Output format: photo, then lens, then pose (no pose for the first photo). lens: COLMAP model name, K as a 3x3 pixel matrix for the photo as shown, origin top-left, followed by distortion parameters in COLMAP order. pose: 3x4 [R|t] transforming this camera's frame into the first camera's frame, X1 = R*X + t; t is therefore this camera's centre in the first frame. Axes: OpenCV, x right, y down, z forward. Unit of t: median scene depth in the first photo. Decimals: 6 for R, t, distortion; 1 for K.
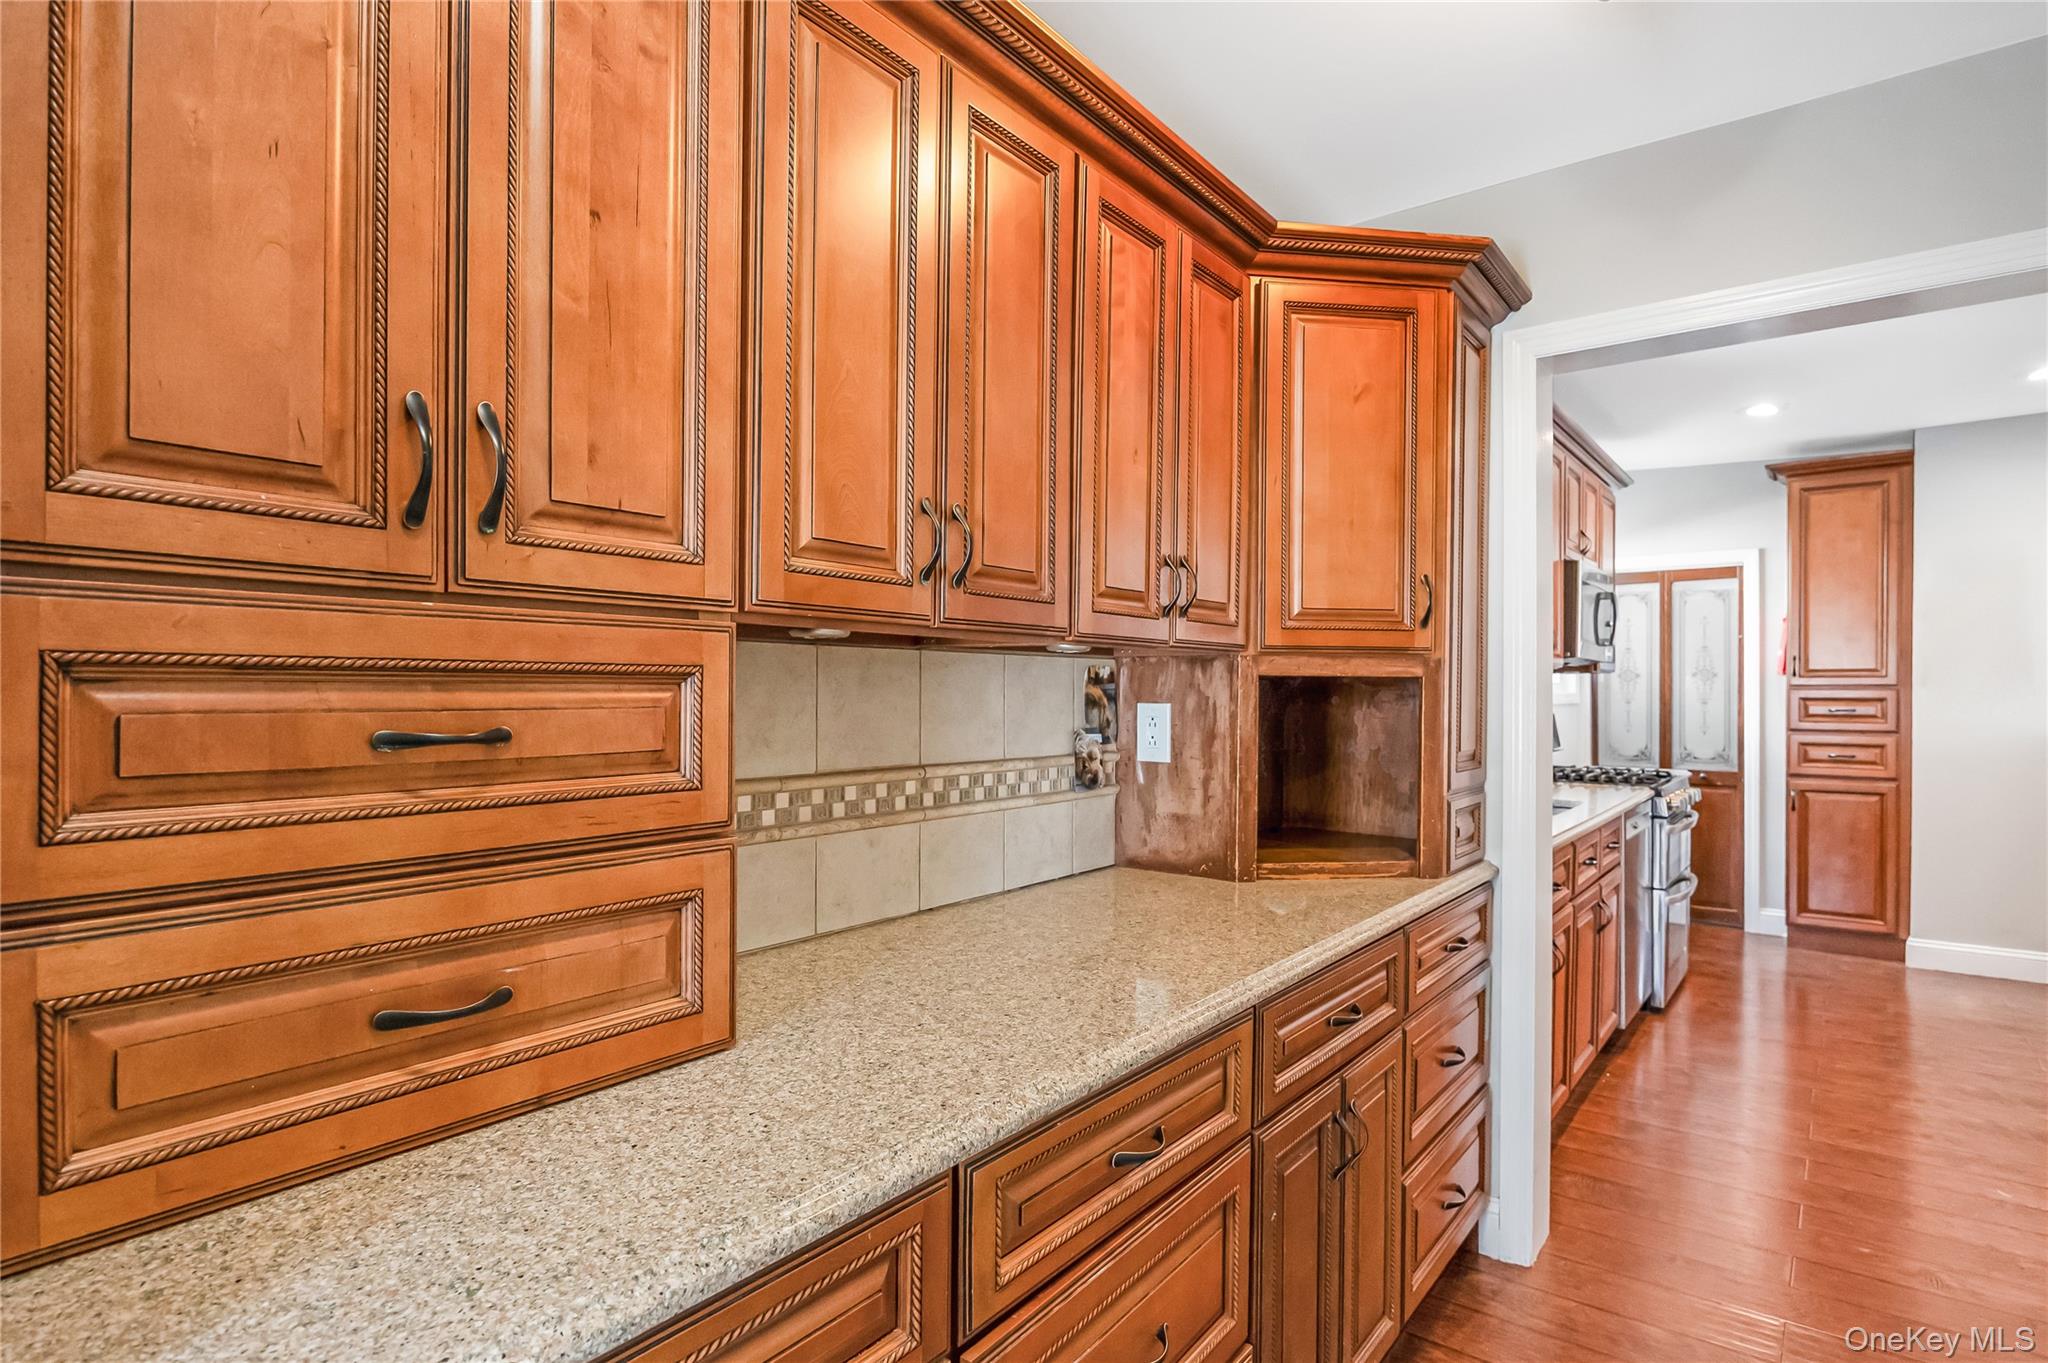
lens RADIAL K [[1081.4, 0, 1026.7], [0, 1081.4, 684.6], [0, 0, 1]] dist [0.003836, -0.000084]
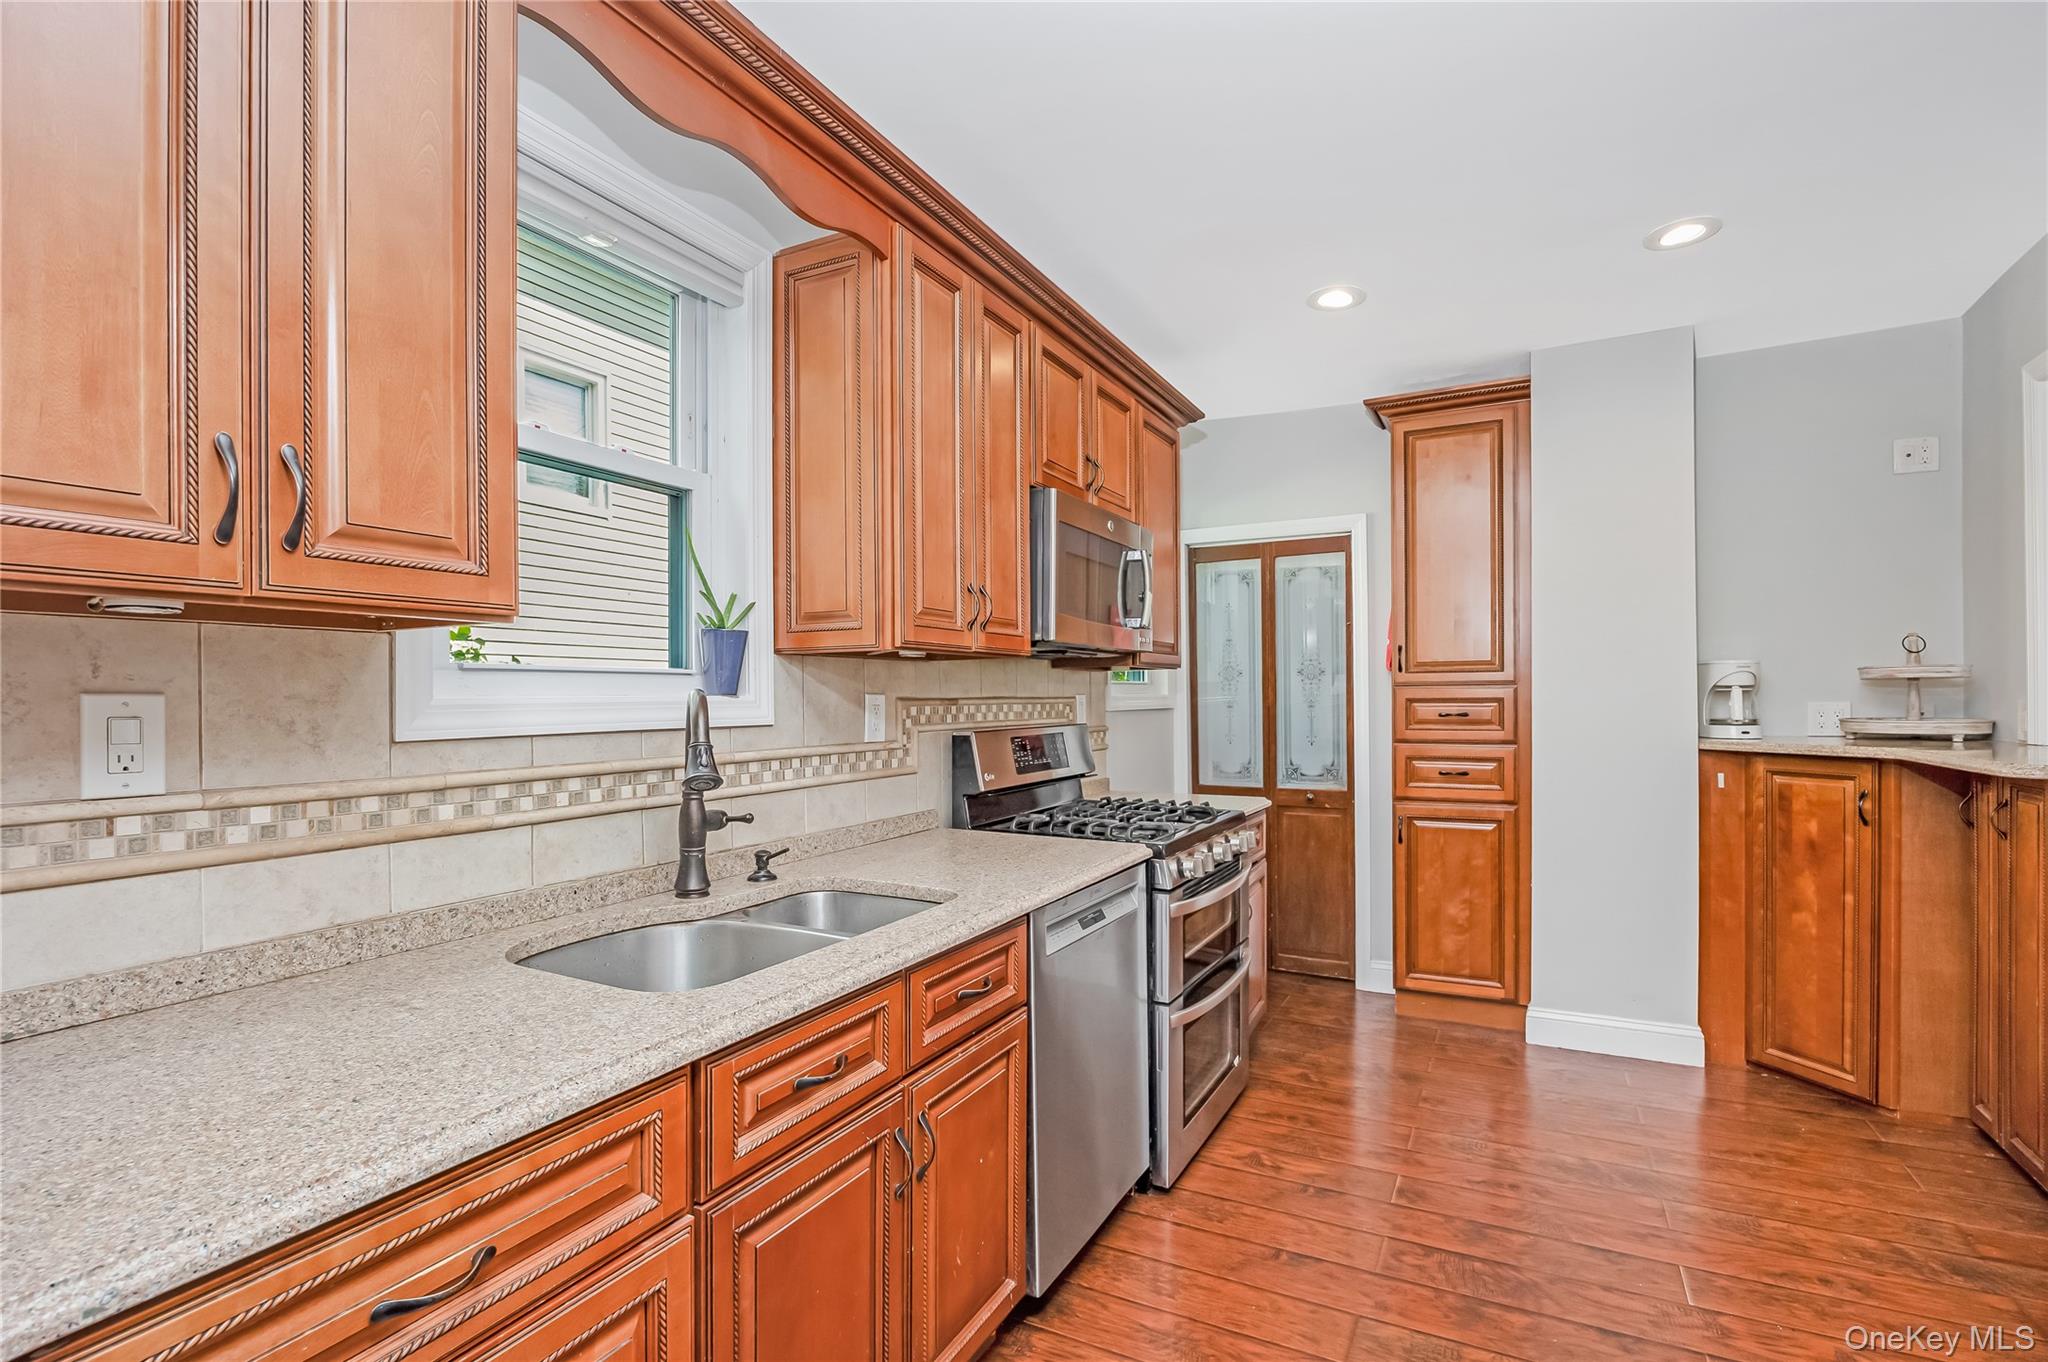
lens RADIAL K [[956.5, 0, 1014.1], [0, 956.5, 697.7], [0, 0, 1]] dist [-0.005259, 0.000025]
pose [[0.988386, -0.016294, 0.151088, 0.325830], [0.015645, 0.999863, 0.005486, 0.003384], [-0.151157, -0.003058, 0.988505, 0.356837]]
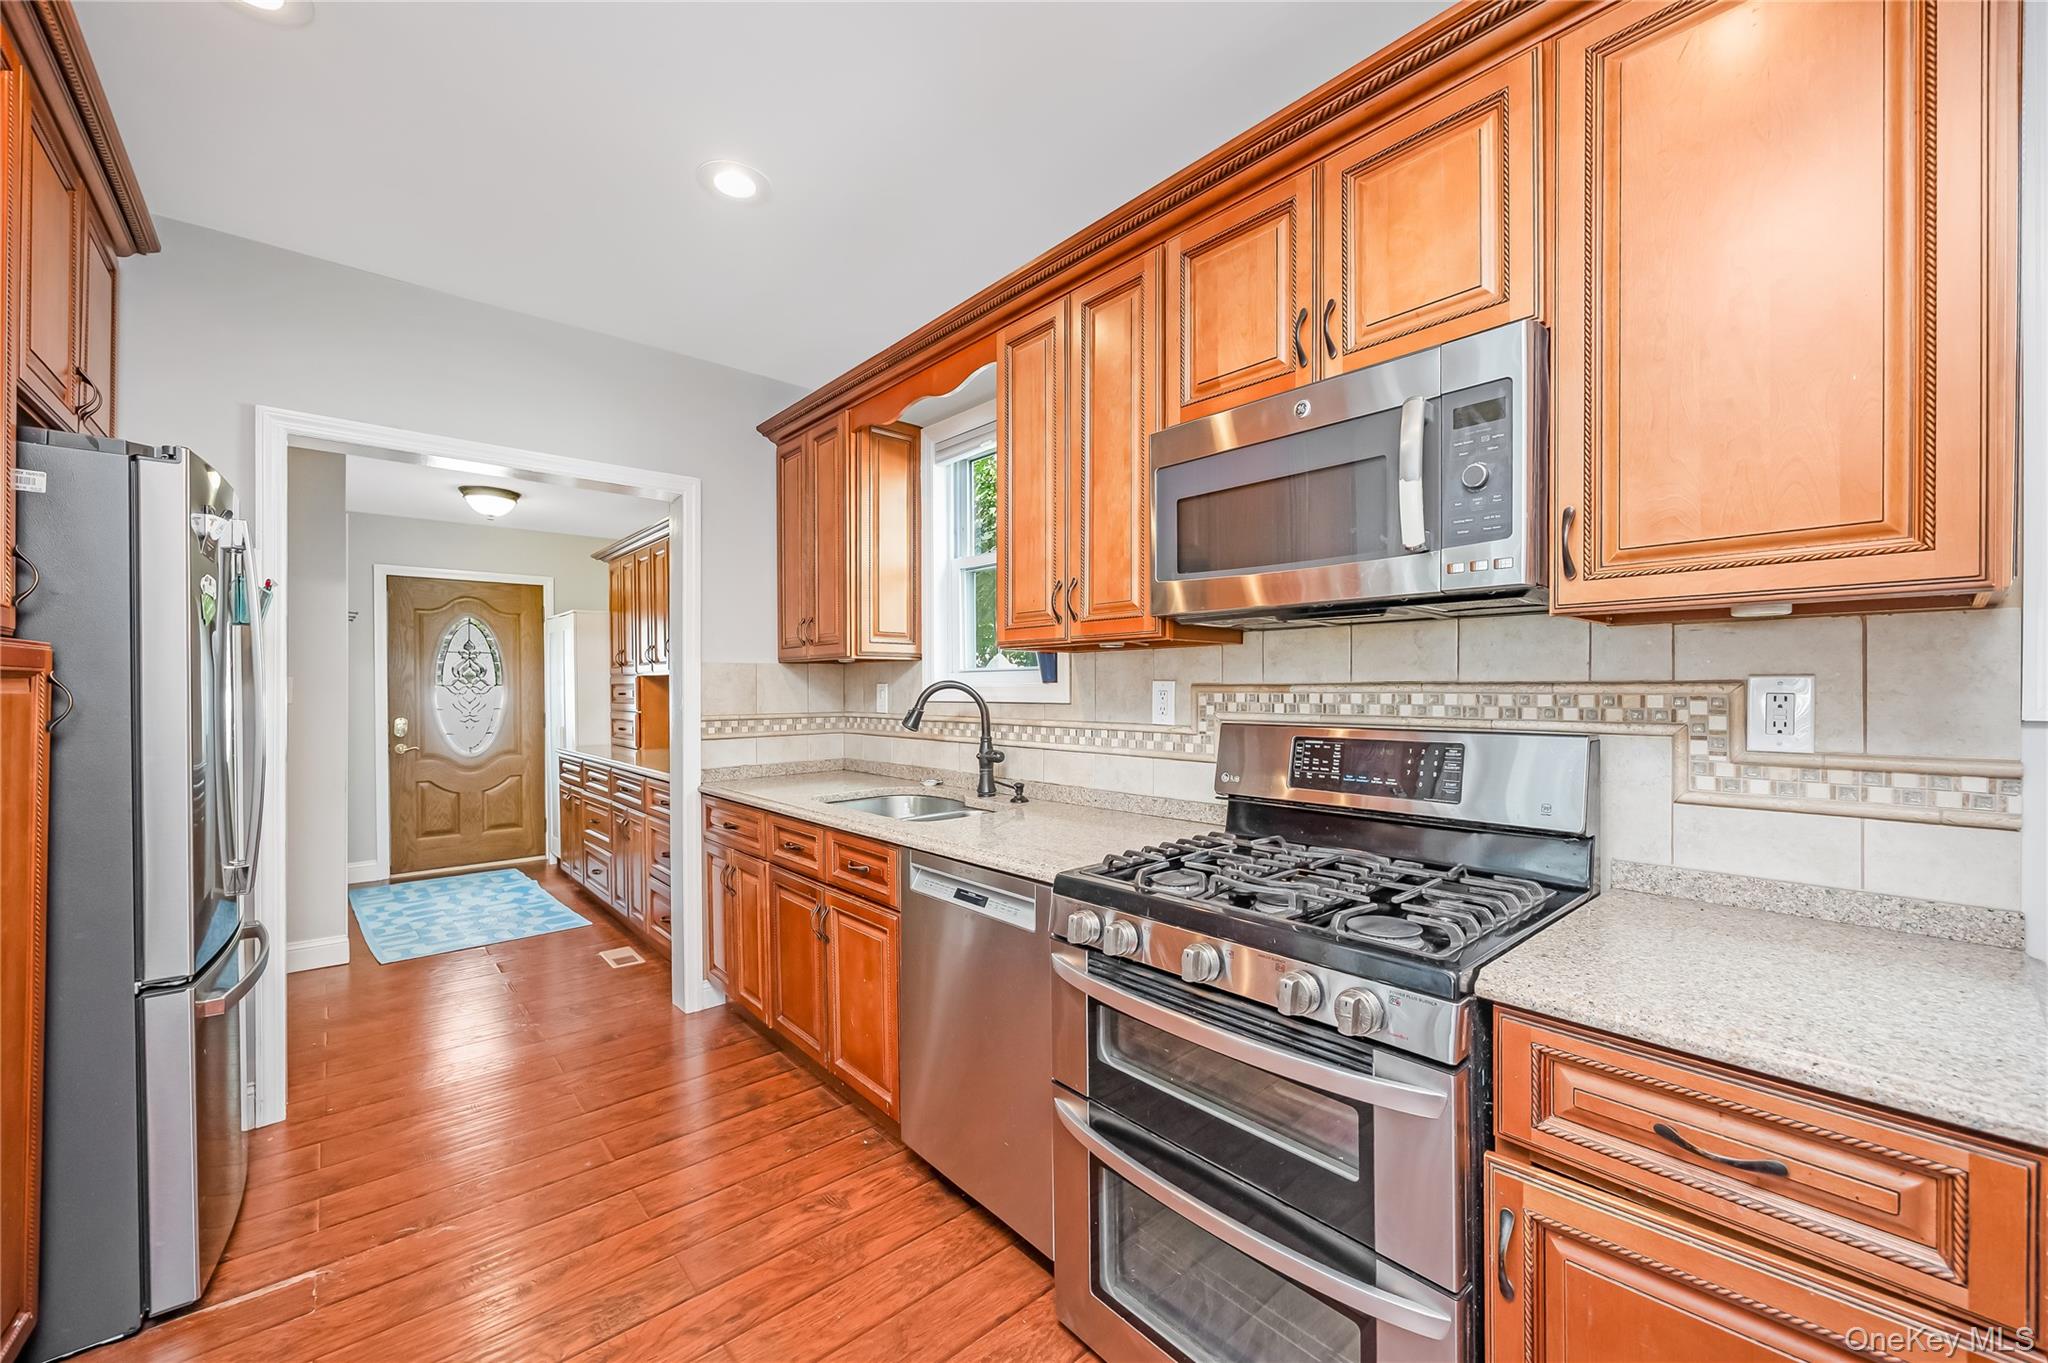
lens RADIAL K [[795.9, 0, 1029.5], [0, 795.9, 684.2], [0, 0, 1]] dist [0.002842, -0.000216]
pose [[-0.196936, -0.005904, -0.980399, 0.785731], [0.013010, 0.999878, -0.008635, 0.007929], [0.980330, -0.014456, -0.196835, 0.875437]]
